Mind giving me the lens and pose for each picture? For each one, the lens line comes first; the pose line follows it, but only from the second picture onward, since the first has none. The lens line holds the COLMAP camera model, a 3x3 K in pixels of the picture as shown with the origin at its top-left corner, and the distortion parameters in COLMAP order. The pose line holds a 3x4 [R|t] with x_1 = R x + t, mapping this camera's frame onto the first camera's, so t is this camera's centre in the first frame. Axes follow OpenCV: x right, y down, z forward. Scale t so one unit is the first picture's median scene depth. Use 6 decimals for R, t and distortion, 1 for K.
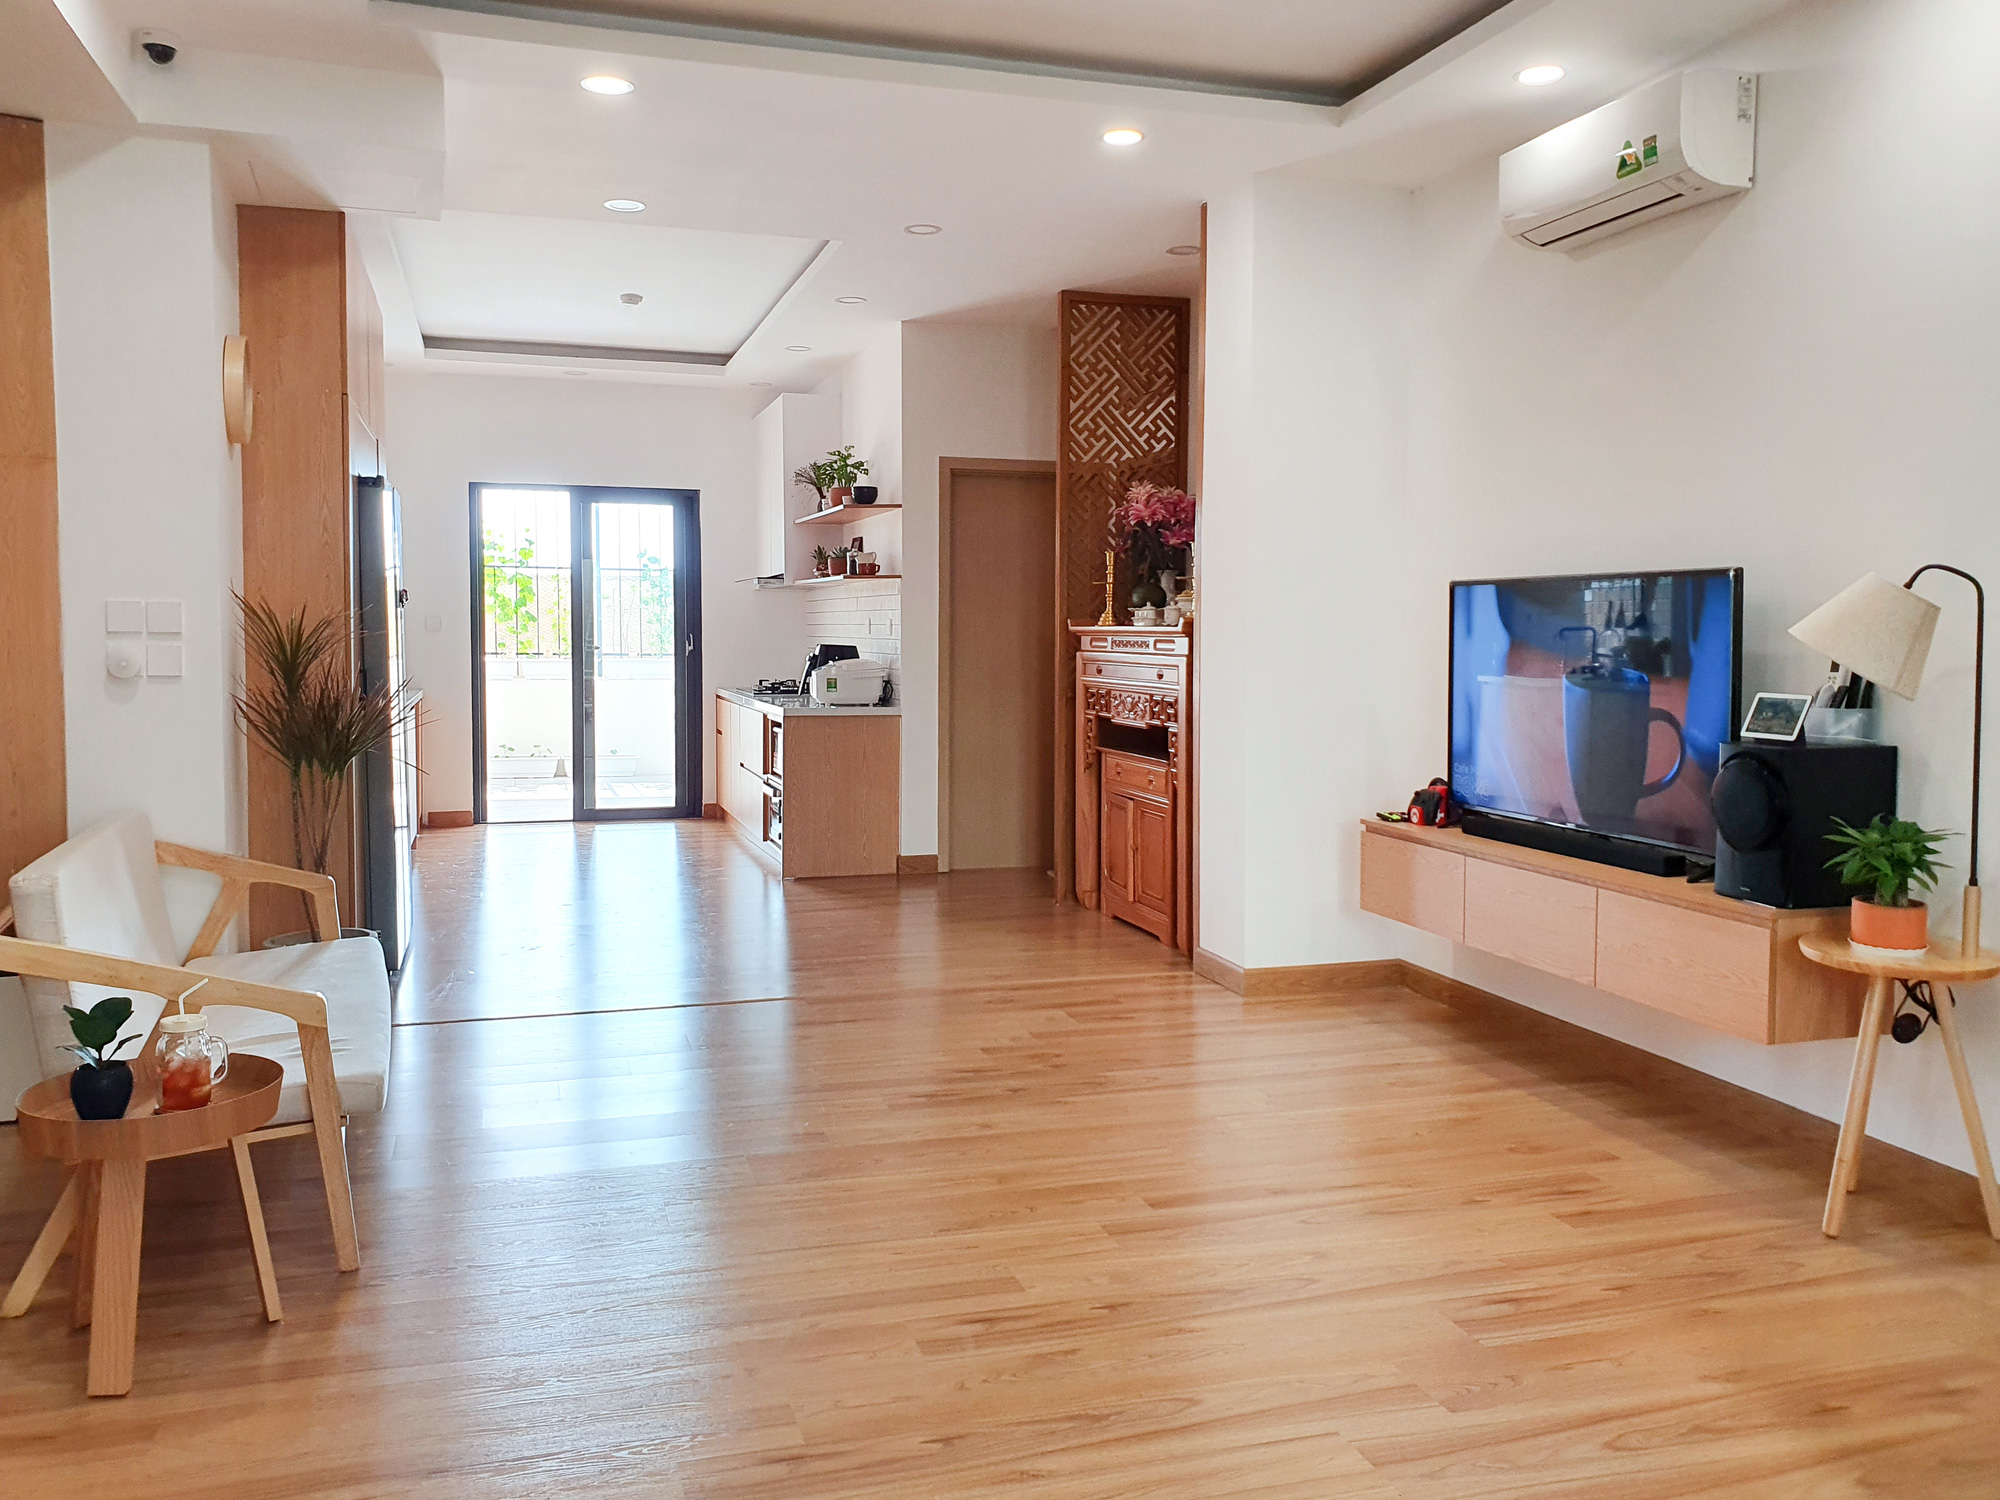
lens RADIAL K [[1592.7, 0, 1000.0], [0, 1592.7, 750.0], [0, 0, 1]] dist [0.004900, -0.001298]
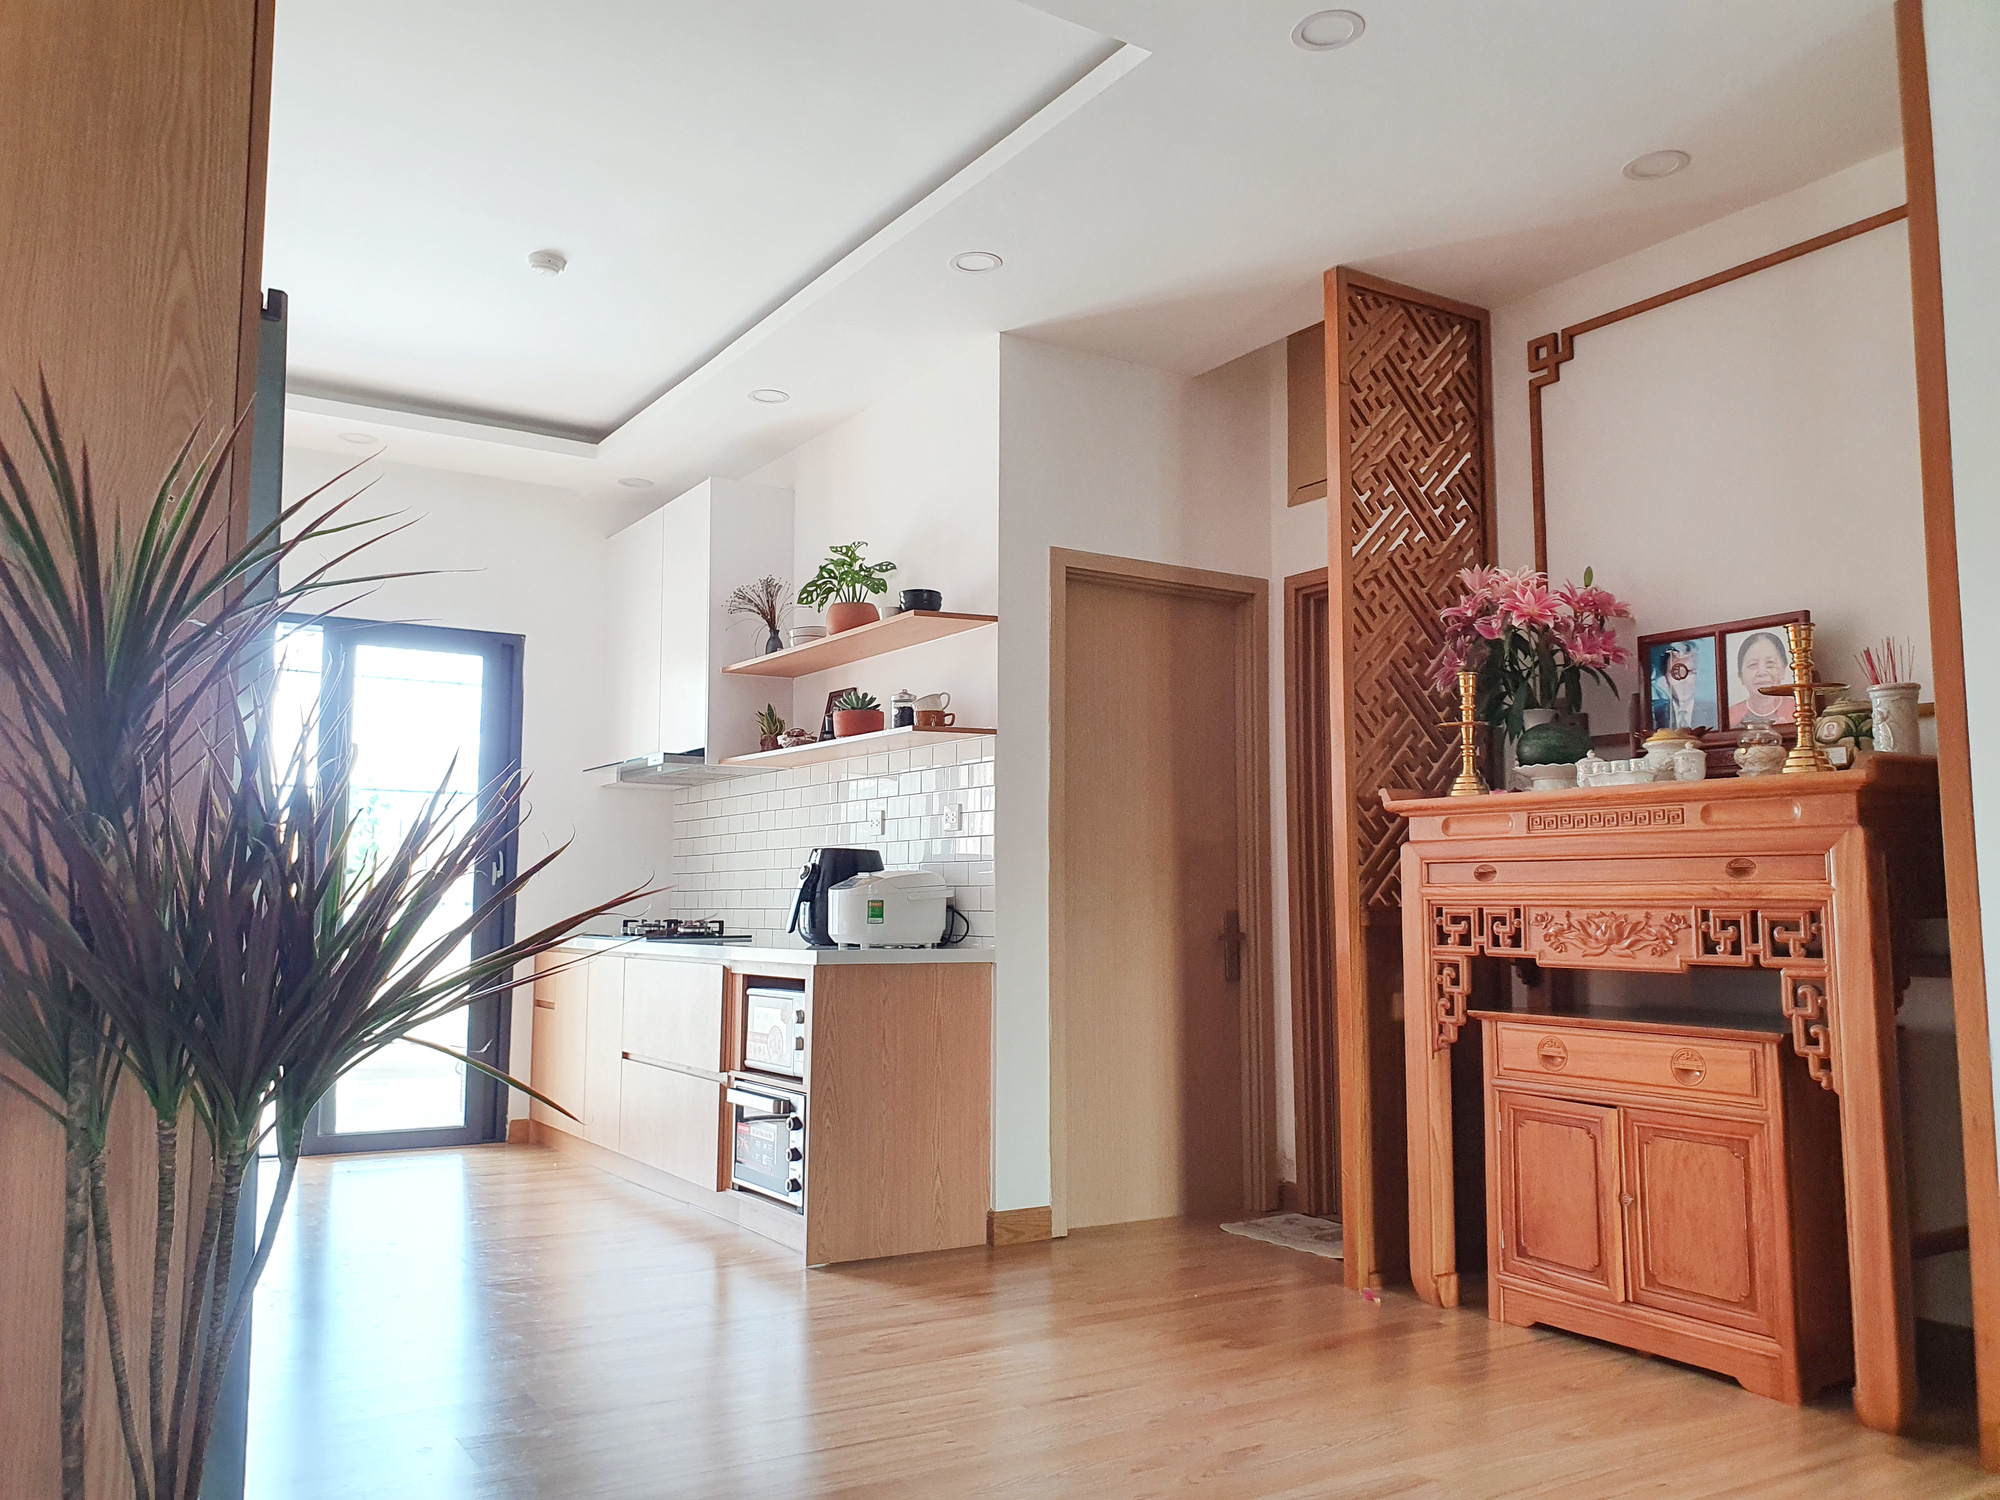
lens RADIAL K [[1509.3, 0, 1000.0], [0, 1509.3, 750.0], [0, 0, 1]] dist [0.005138, -0.001243]
pose [[0.960762, 0.036754, 0.274927, -0.219332], [0.014695, 0.983045, -0.182774, 0.002937], [-0.276983, 0.179642, 0.943933, 0.462777]]
